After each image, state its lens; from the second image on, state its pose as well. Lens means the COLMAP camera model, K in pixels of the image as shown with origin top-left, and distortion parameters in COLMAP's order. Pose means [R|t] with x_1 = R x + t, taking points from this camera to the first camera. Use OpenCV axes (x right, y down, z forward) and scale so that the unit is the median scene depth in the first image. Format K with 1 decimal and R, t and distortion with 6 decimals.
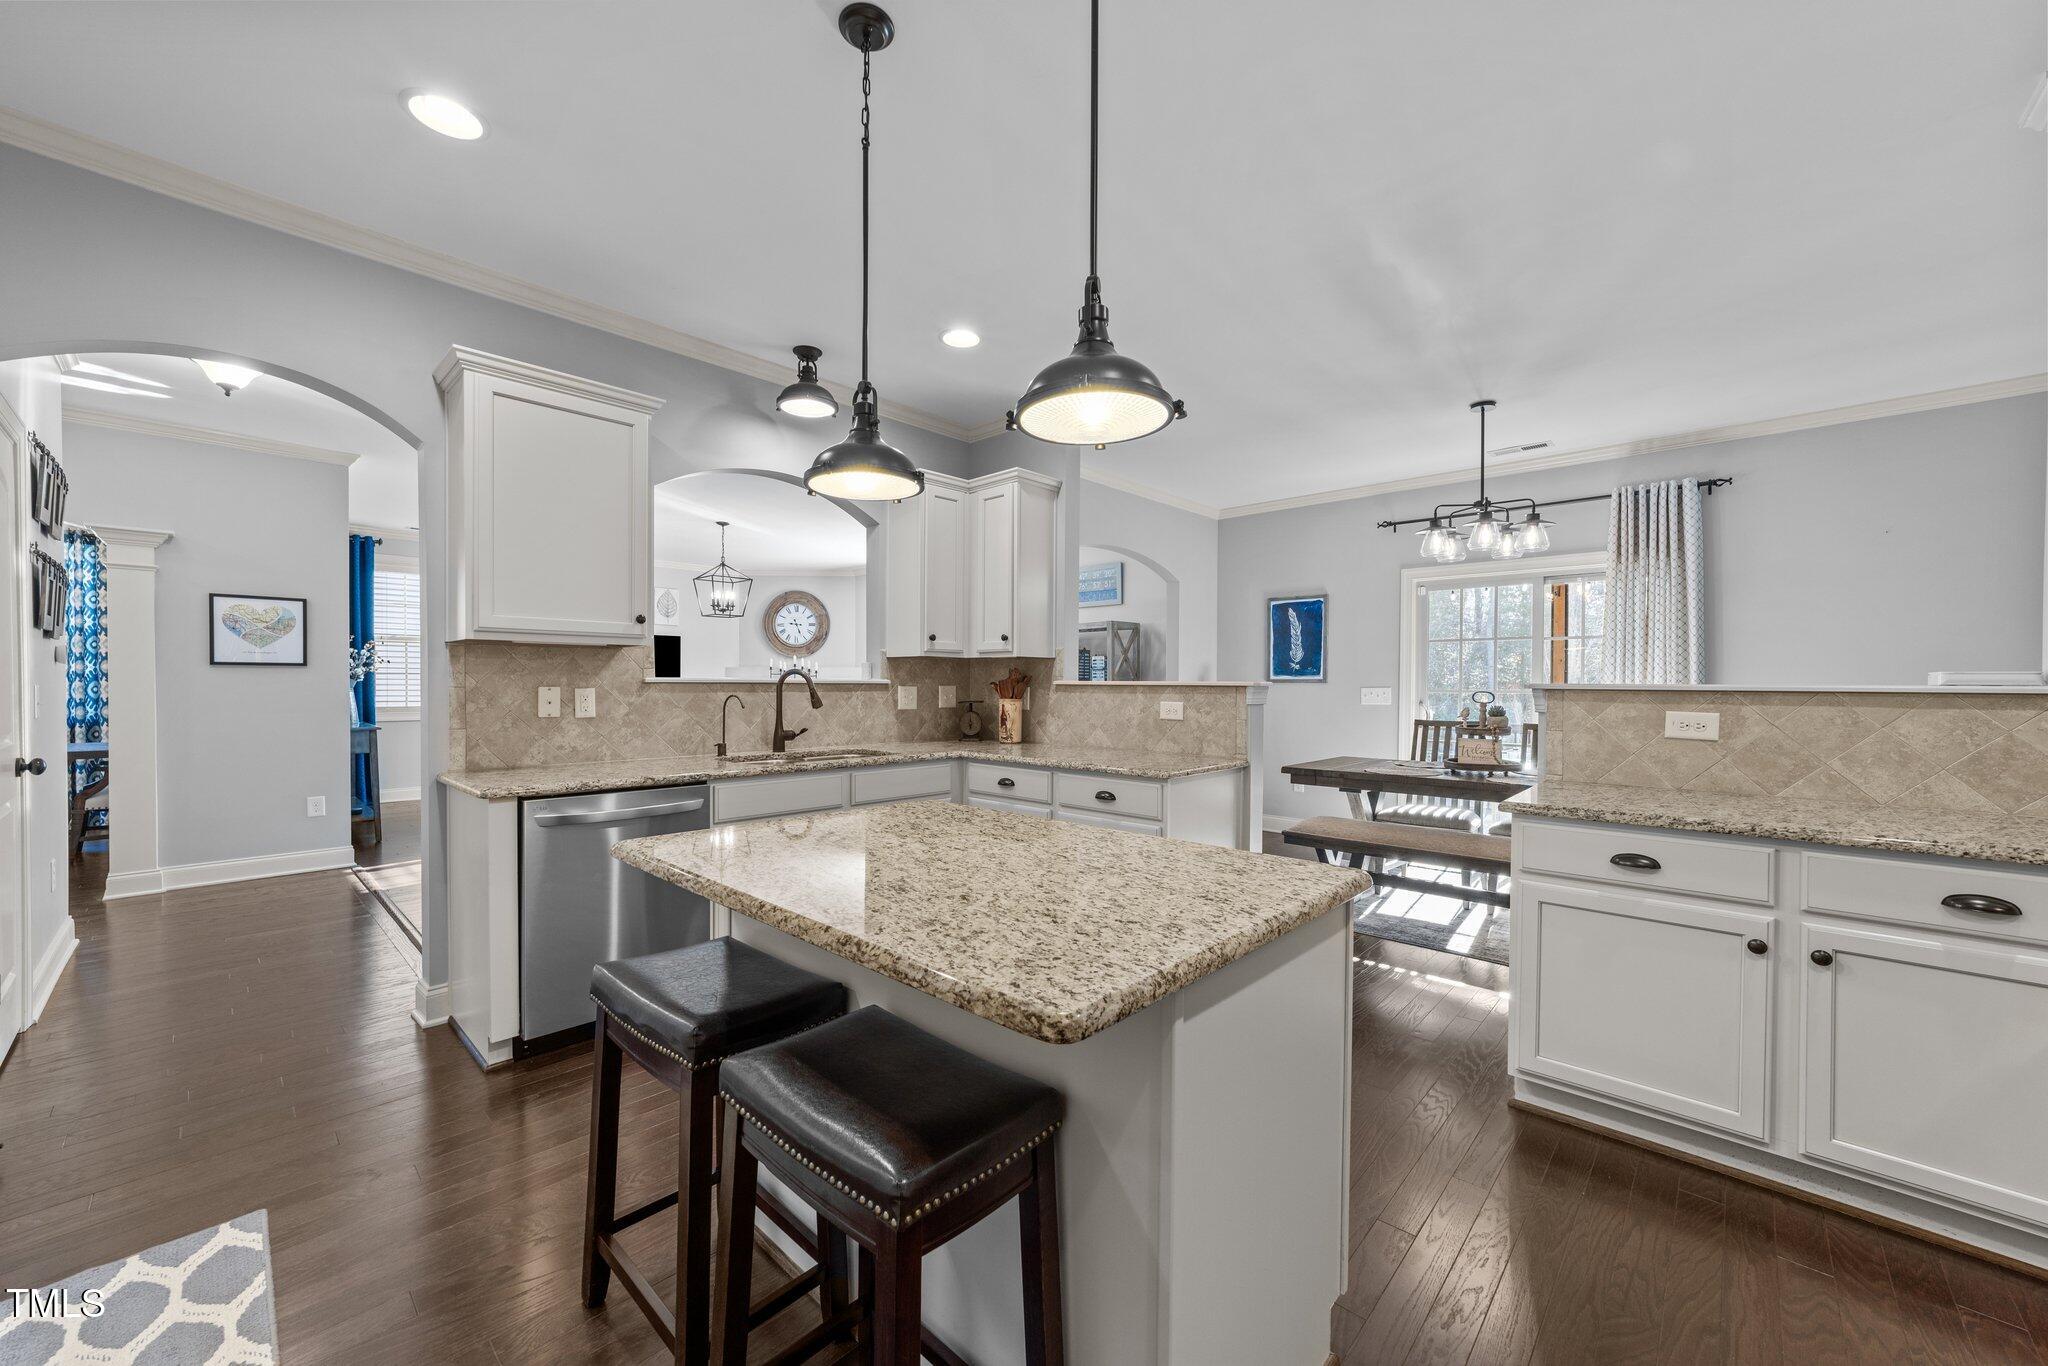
lens RADIAL K [[778.8, 0, 1023.0], [0, 778.8, 686.3], [0, 0, 1]] dist [-0.005583, 0.003117]
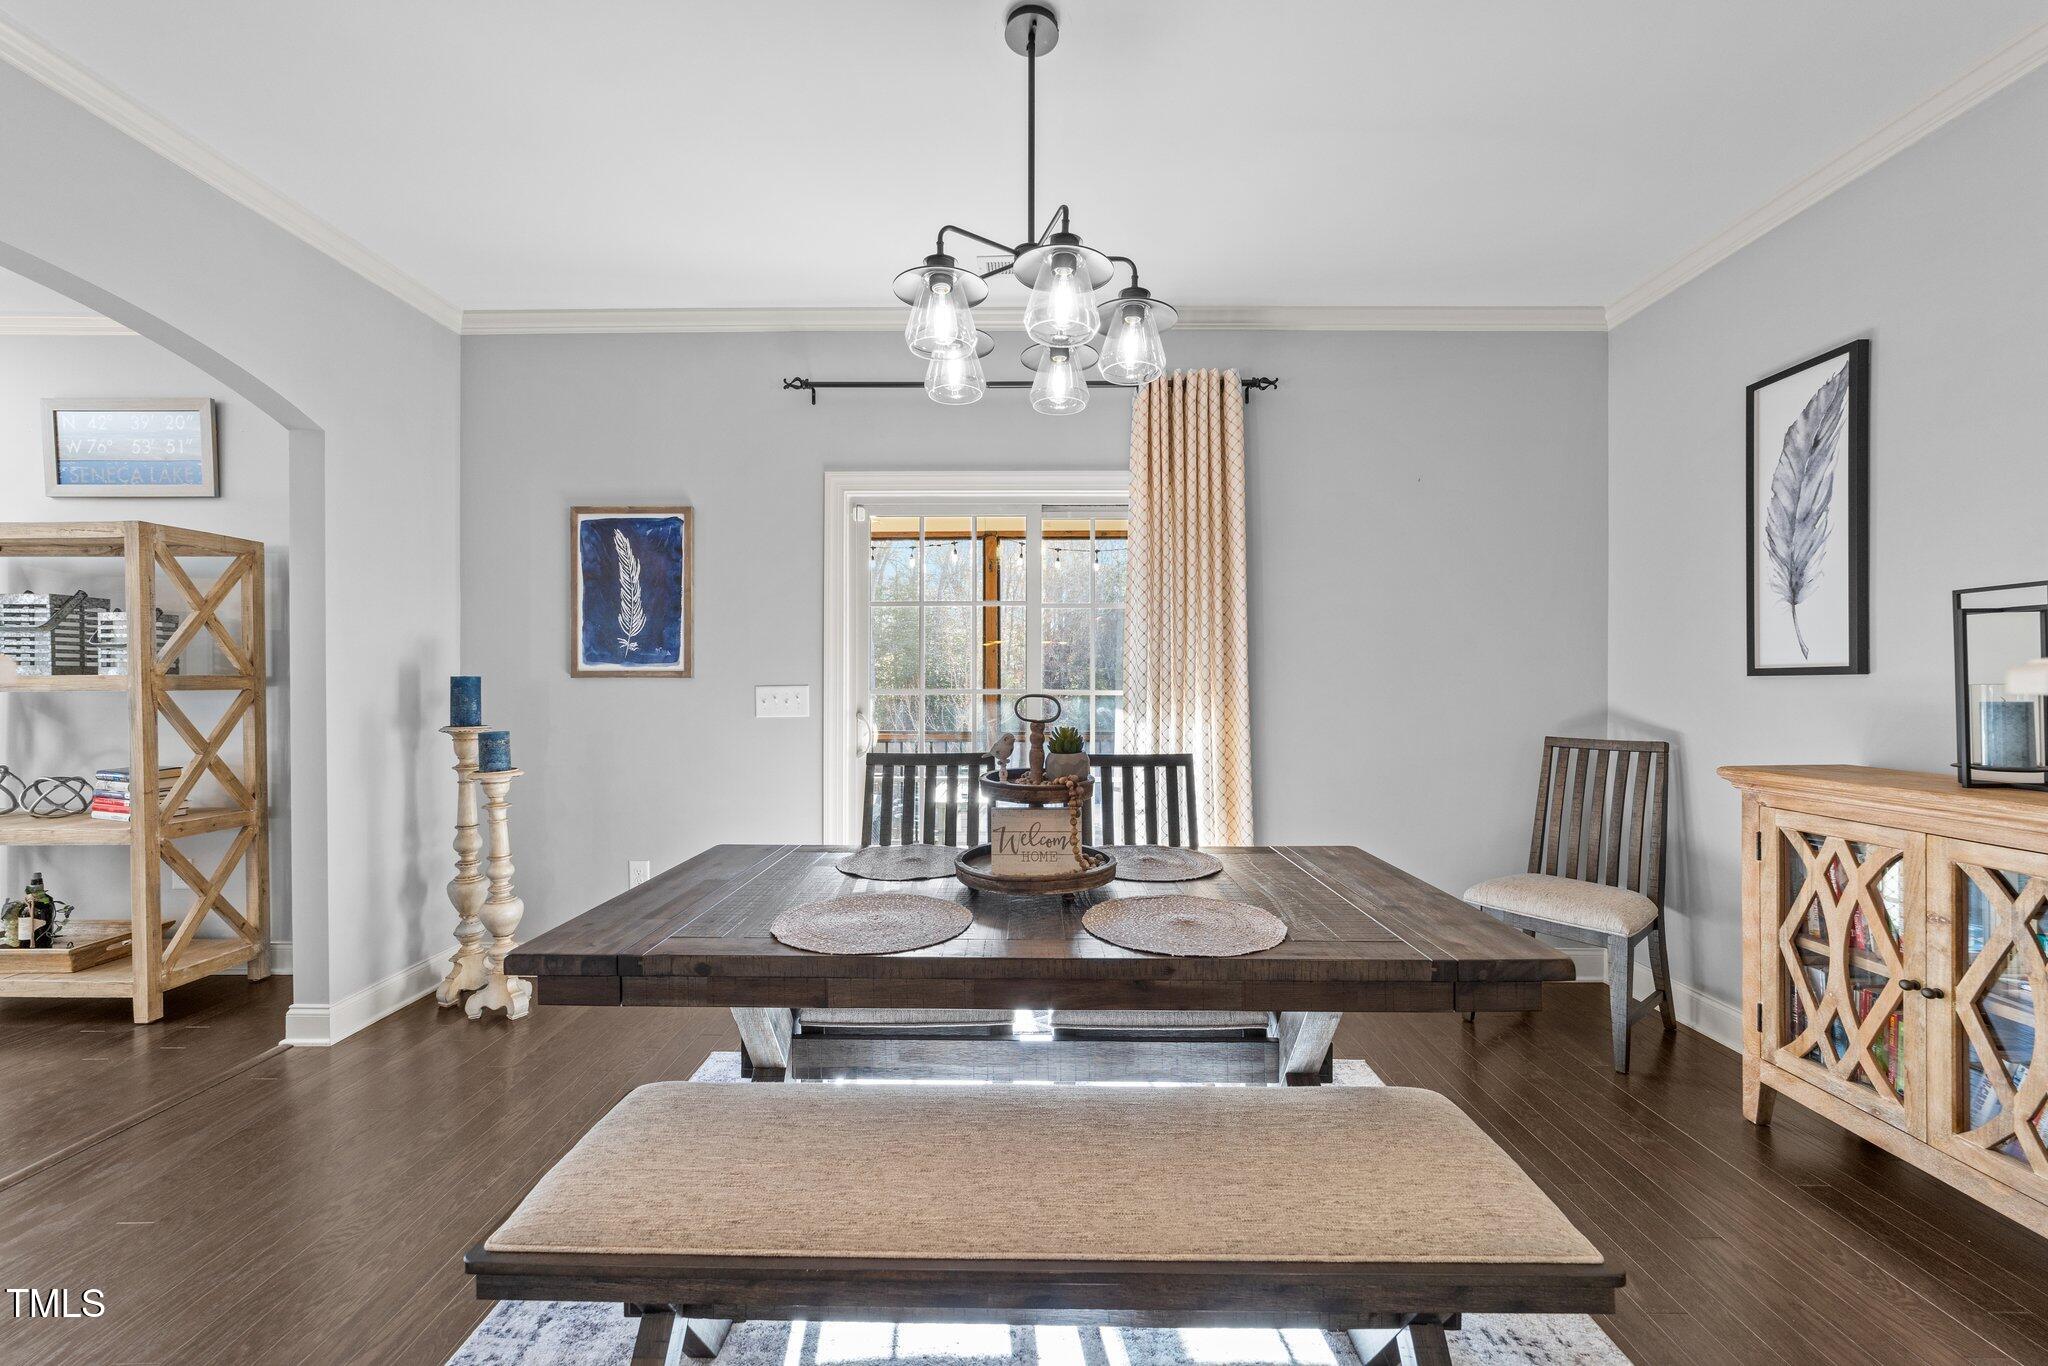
lens RADIAL K [[778.8, 0, 1027.3], [0, 778.8, 687.2], [0, 0, 1]] dist [-0.005583, 0.003117]
pose [[0.731314, -0.007547, 0.681999, 0.327551], [0.004717, 0.999971, 0.006008, -0.000302], [-0.682025, -0.001177, 0.731328, 0.765378]]
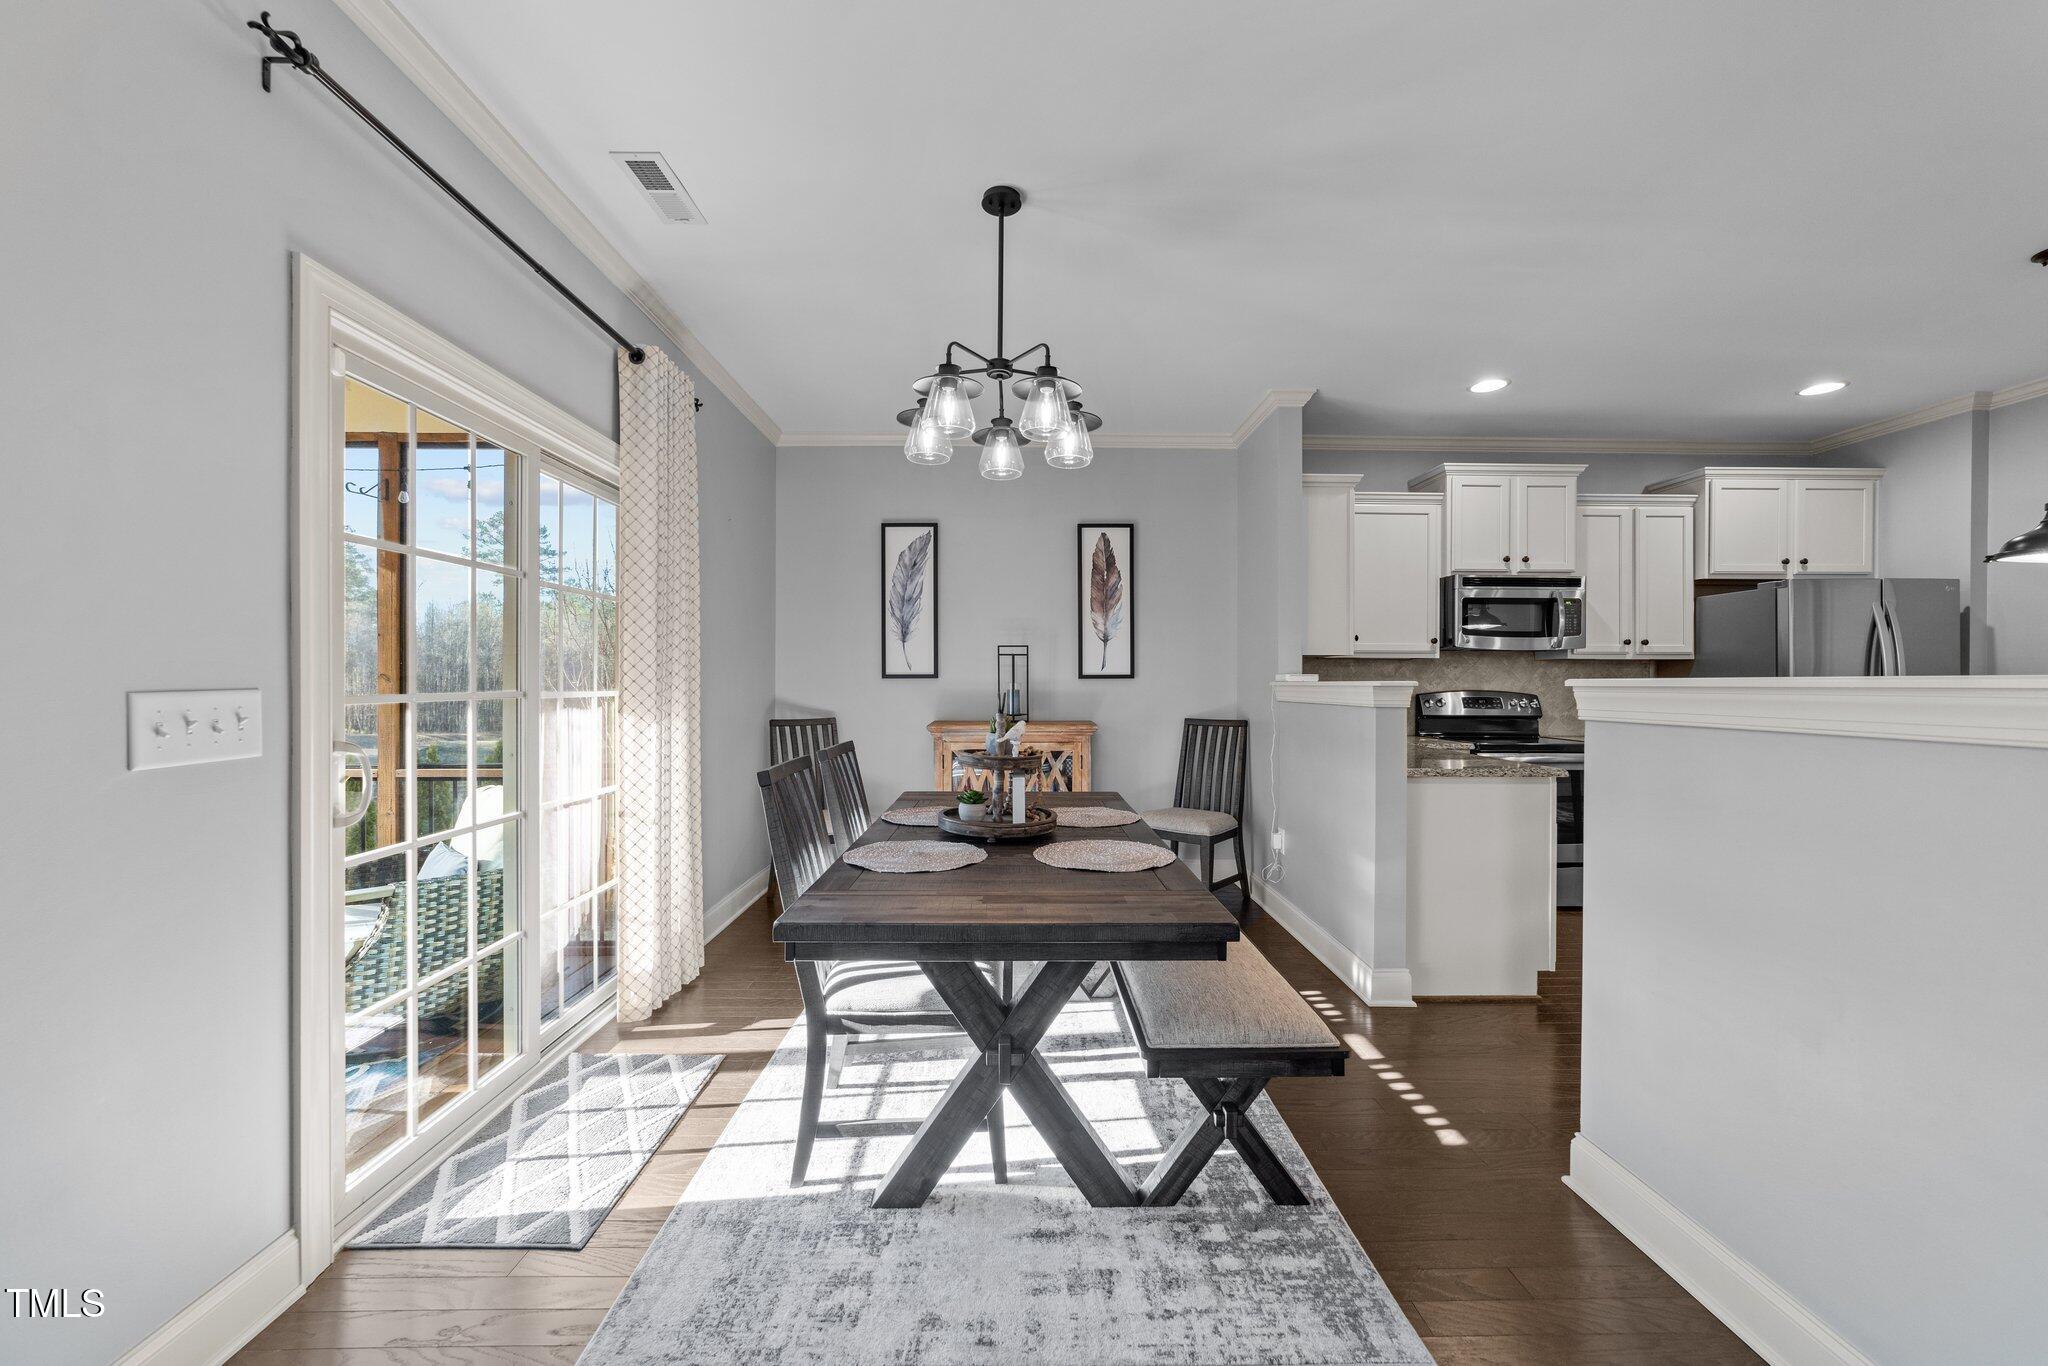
lens RADIAL K [[778.8, 0, 1032.1], [0, 778.8, 678.9], [0, 0, 1]] dist [-0.005583, 0.003117]
pose [[-0.705109, -0.000834, 0.709098, 0.185326], [-0.002095, 0.999997, -0.000906, -0.002038], [-0.709096, -0.002124, -0.705109, 1.541198]]
